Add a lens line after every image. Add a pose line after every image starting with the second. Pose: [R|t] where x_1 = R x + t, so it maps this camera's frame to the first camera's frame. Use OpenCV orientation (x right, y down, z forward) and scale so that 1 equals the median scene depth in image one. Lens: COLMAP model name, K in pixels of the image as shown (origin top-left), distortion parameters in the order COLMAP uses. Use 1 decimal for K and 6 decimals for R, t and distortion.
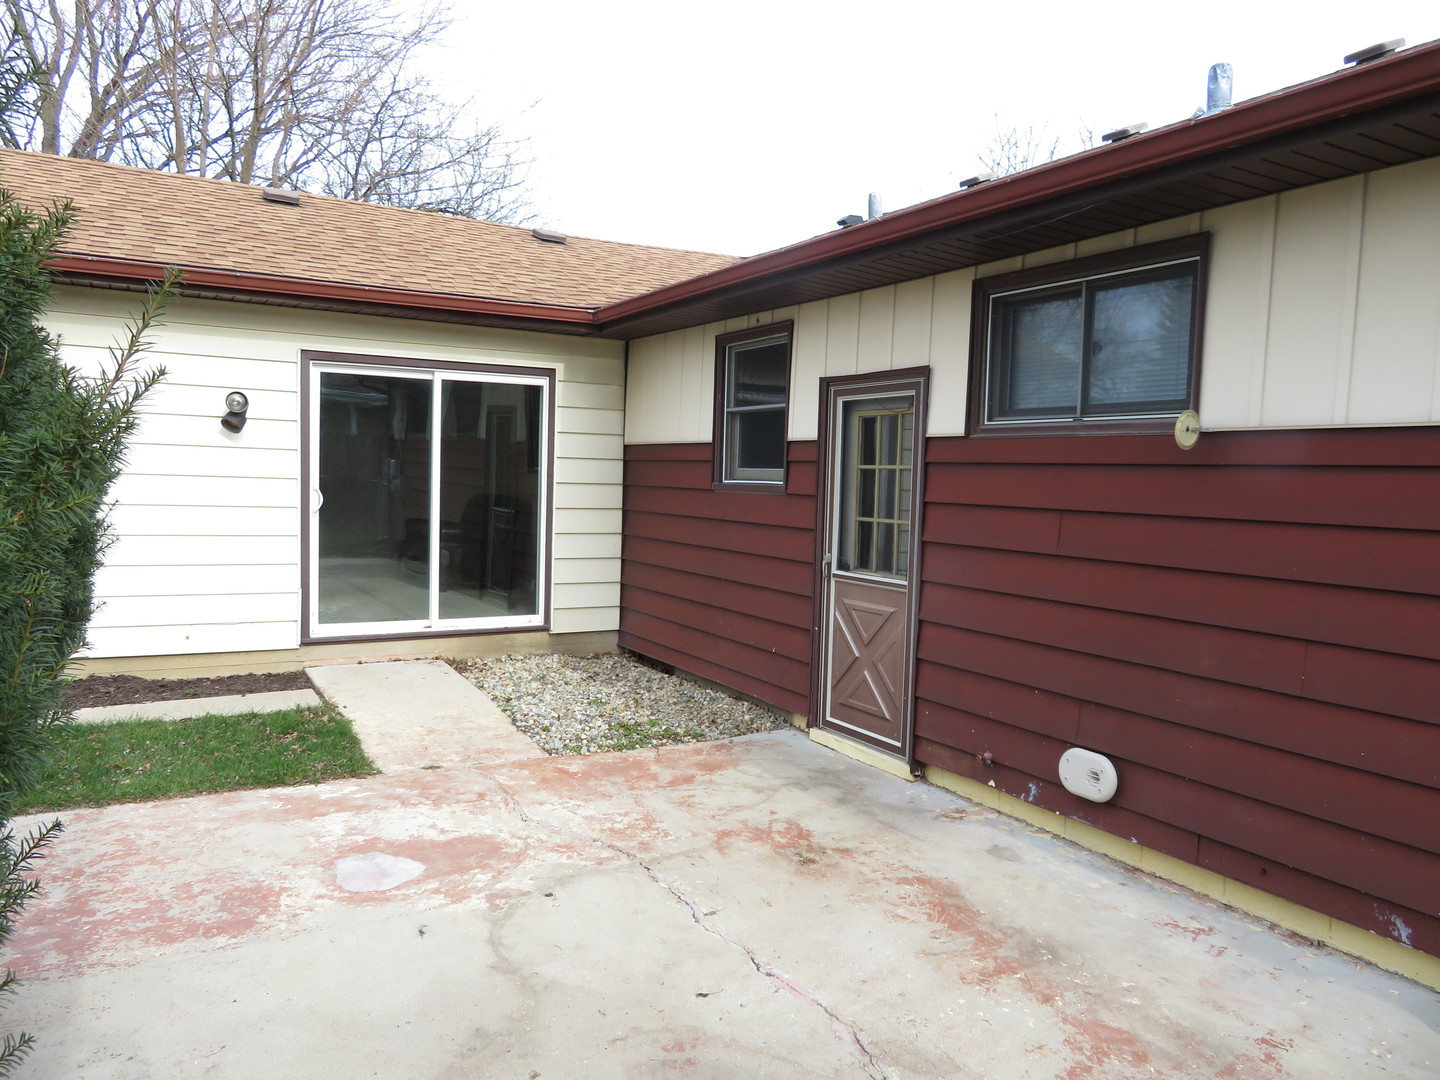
lens RADIAL K [[1029.1, 0, 720.0], [0, 1029.1, 540.0], [0, 0, 1]] dist [-0.007901, 0.000623]
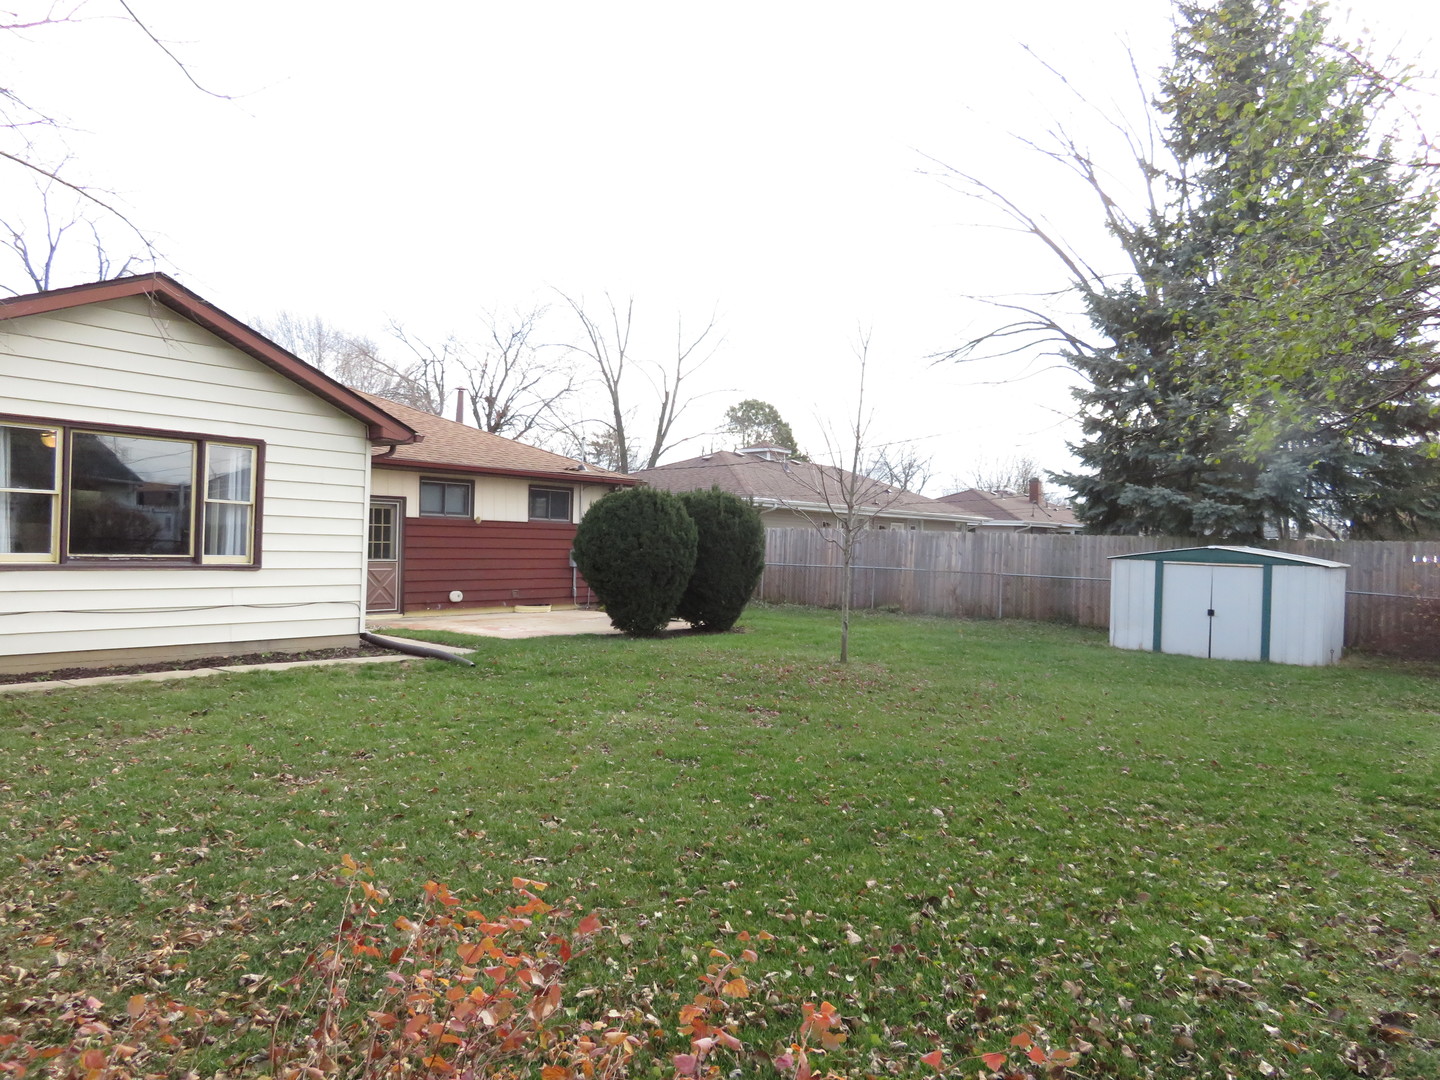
lens RADIAL K [[1029.1, 0, 720.0], [0, 1029.1, 540.0], [0, 0, 1]] dist [-0.007901, 0.000623]
pose [[-0.404654, -0.027547, 0.914055, -3.106175], [0.033846, 0.998410, 0.045073, -0.130760], [-0.913843, 0.049176, -0.403078, 1.306653]]
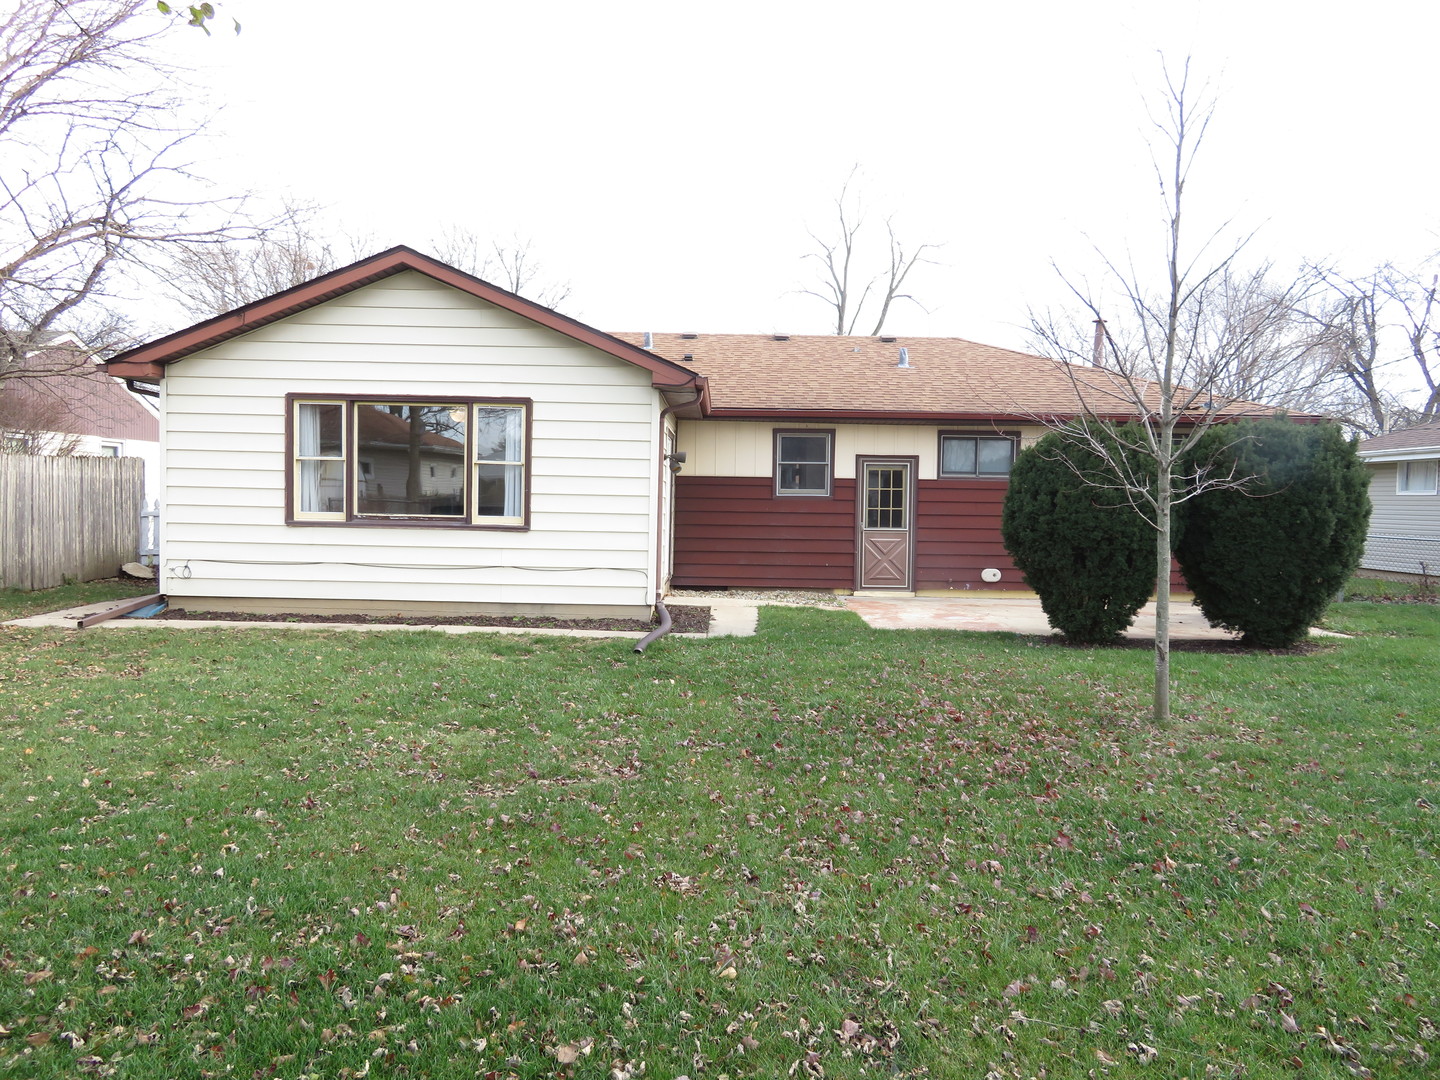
lens RADIAL K [[1029.1, 0, 720.0], [0, 1029.1, 540.0], [0, 0, 1]] dist [-0.007901, 0.000623]
pose [[0.490846, -0.044690, 0.870099, -2.435995], [0.055261, 0.998270, 0.020100, -0.014989], [-0.869492, 0.038216, 0.492466, 0.037271]]
